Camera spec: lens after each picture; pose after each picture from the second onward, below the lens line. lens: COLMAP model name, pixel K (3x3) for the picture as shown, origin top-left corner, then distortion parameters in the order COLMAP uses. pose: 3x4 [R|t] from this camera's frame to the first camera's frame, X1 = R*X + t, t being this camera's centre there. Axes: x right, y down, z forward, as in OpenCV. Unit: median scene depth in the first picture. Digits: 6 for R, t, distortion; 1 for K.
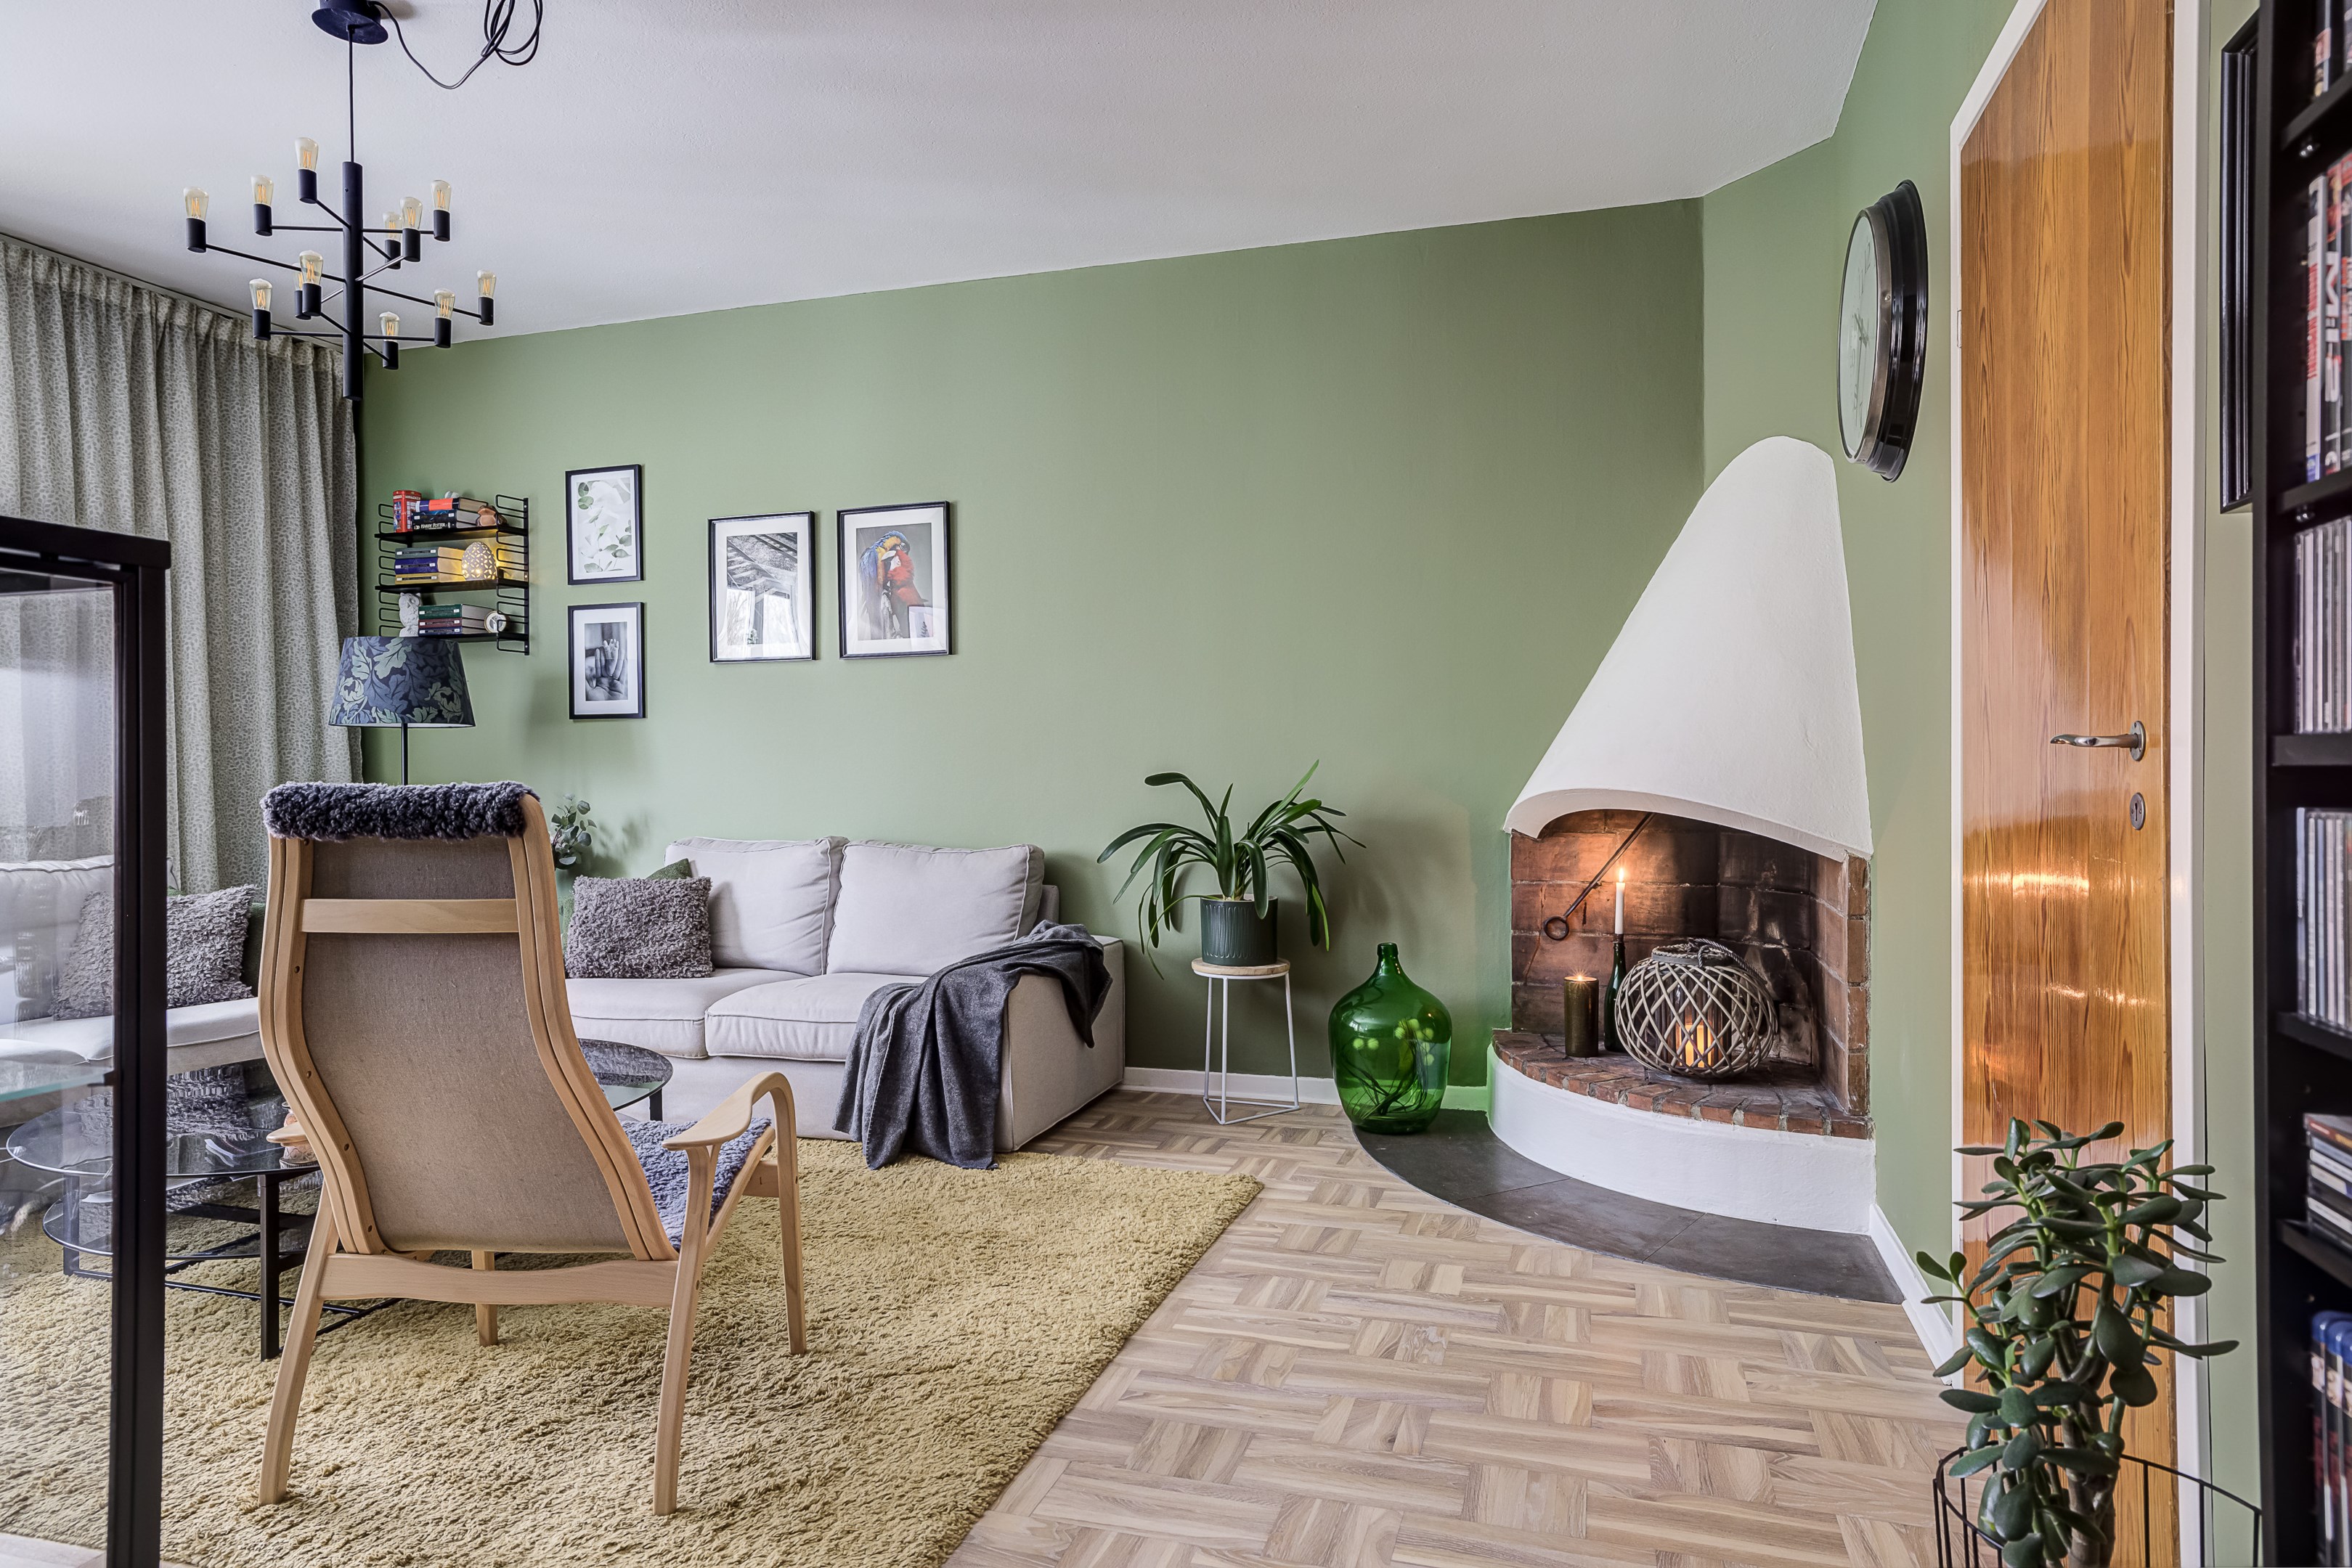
lens RADIAL K [[1379.9, 0, 1168.3], [0, 1379.9, 776.5], [0, 0, 1]] dist [-0.015466, 0.002887]
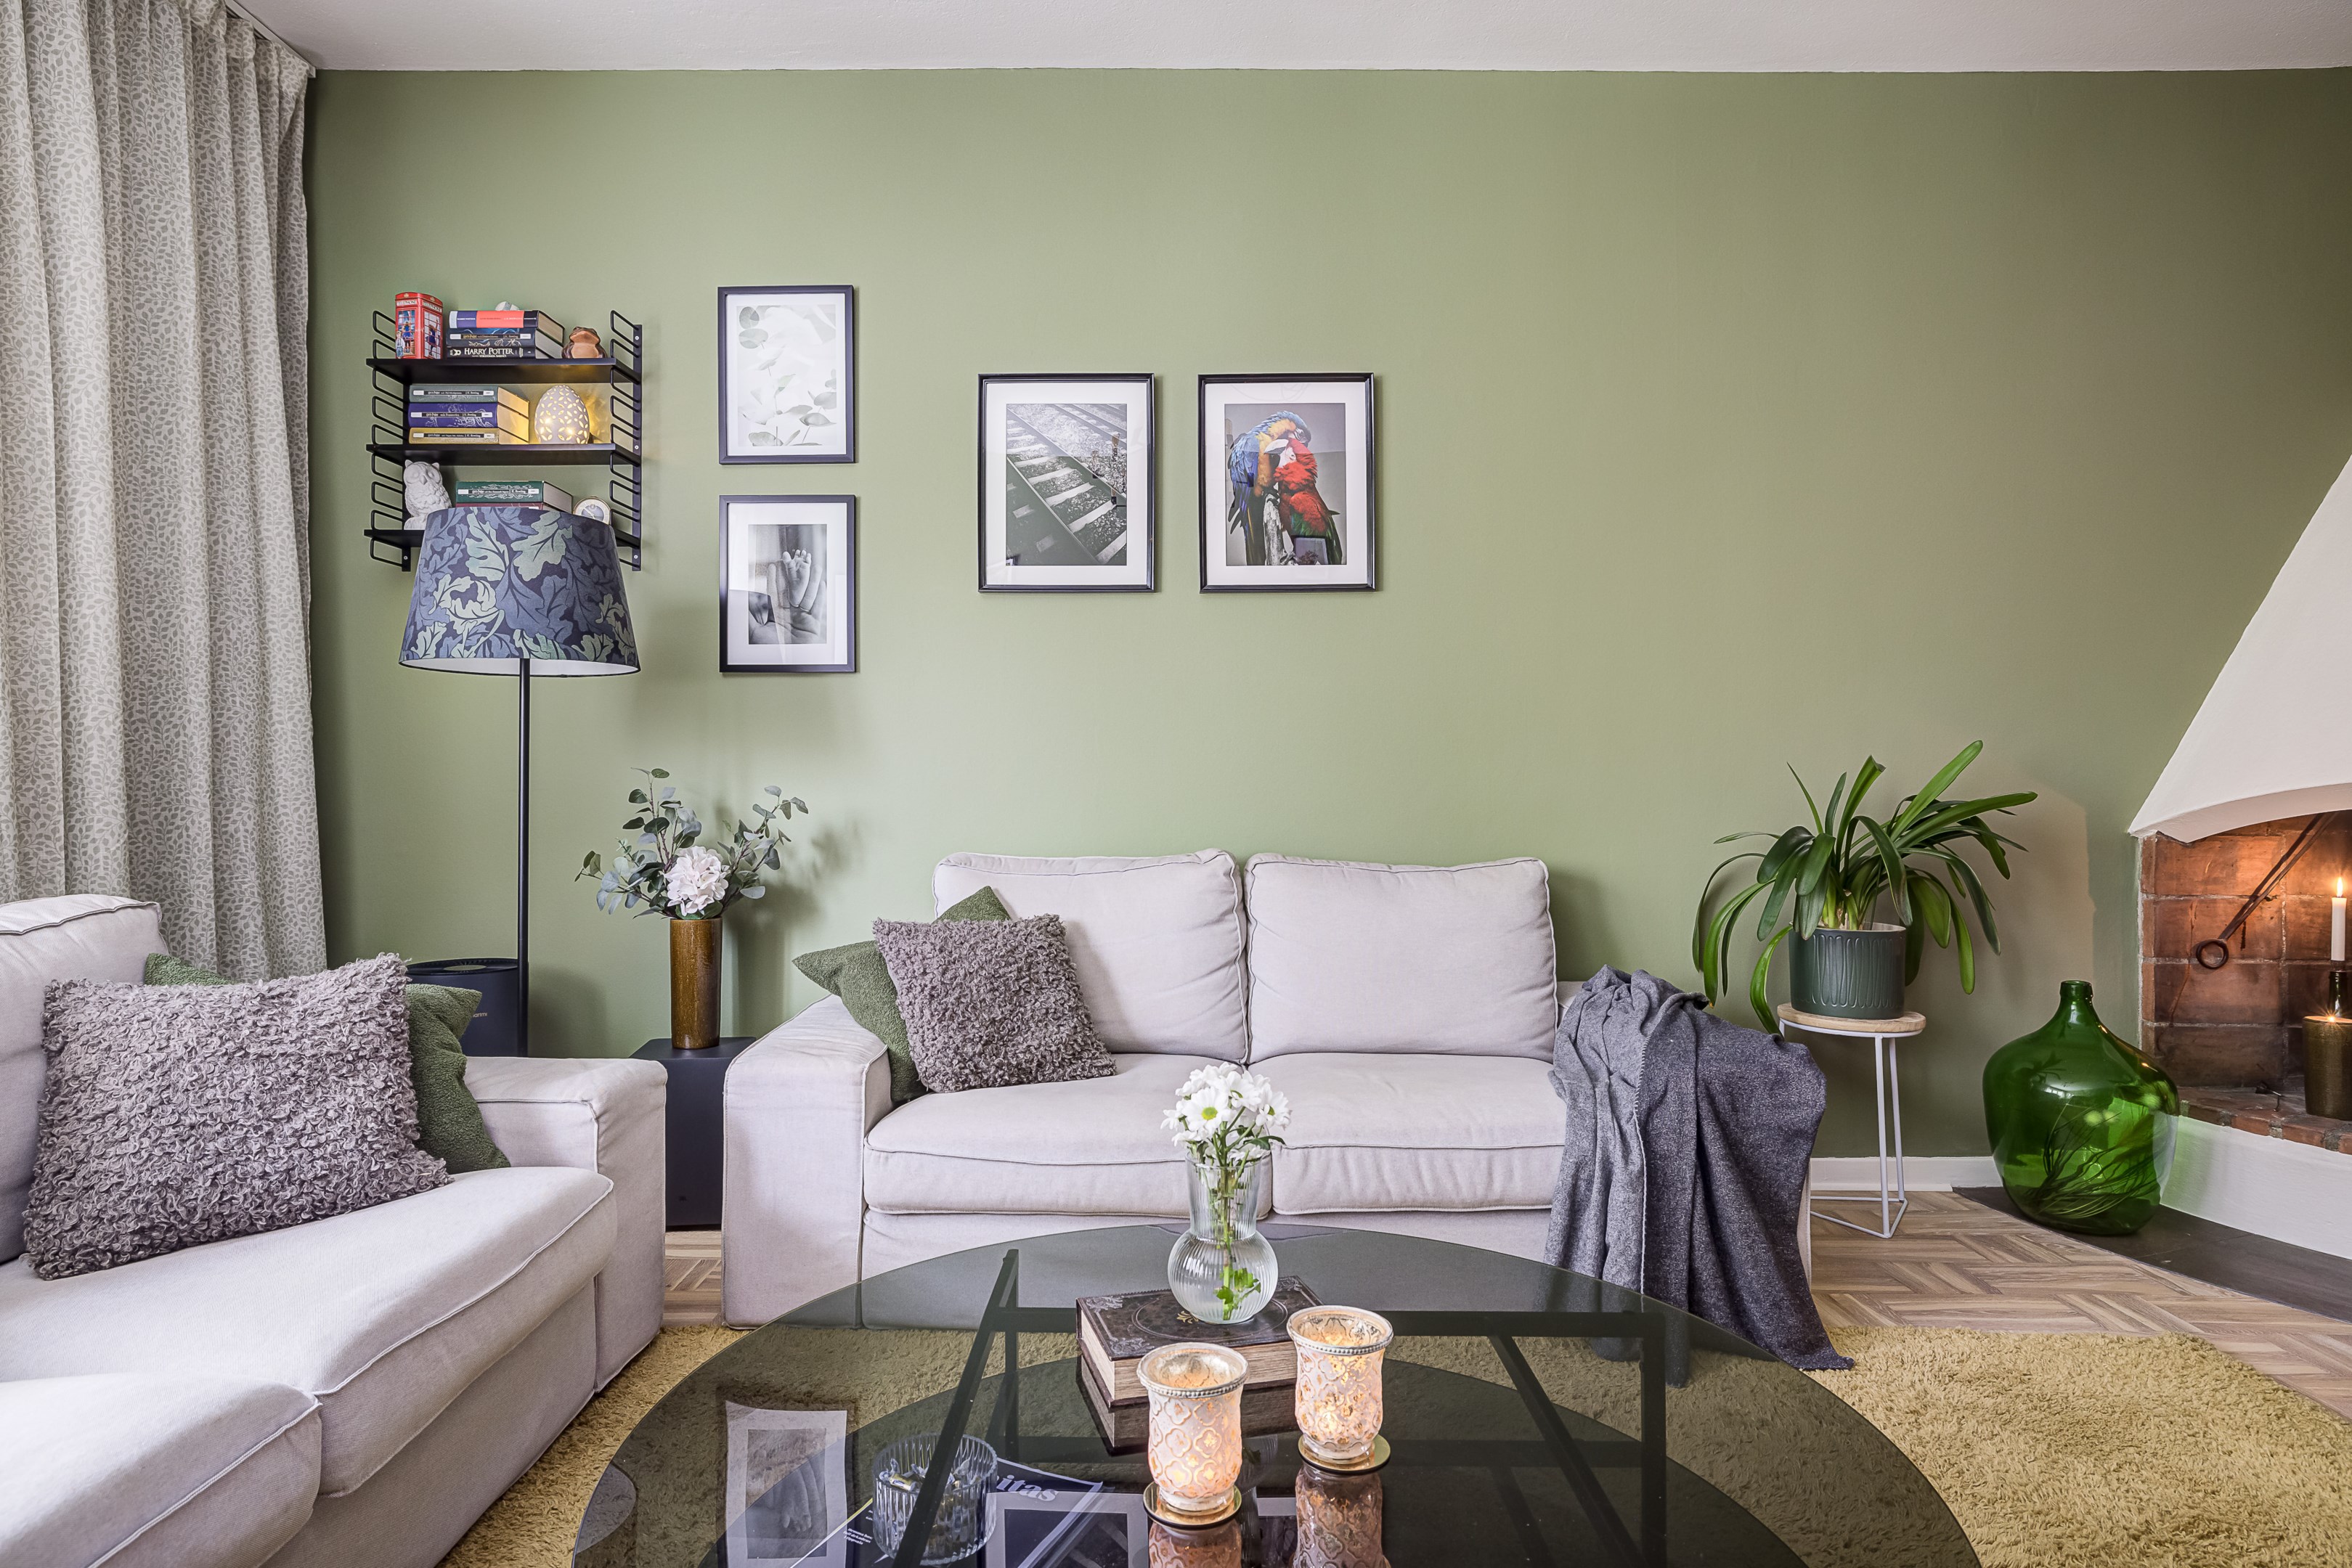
lens RADIAL K [[1347.2, 0, 1165.9], [0, 1347.2, 773.7], [0, 0, 1]] dist [-0.025437, 0.019586]
pose [[0.956131, 0.006799, 0.292861, -0.527710], [-0.003610, 0.999928, -0.011426, 0.015616], [-0.292918, 0.009868, 0.956087, 0.427030]]
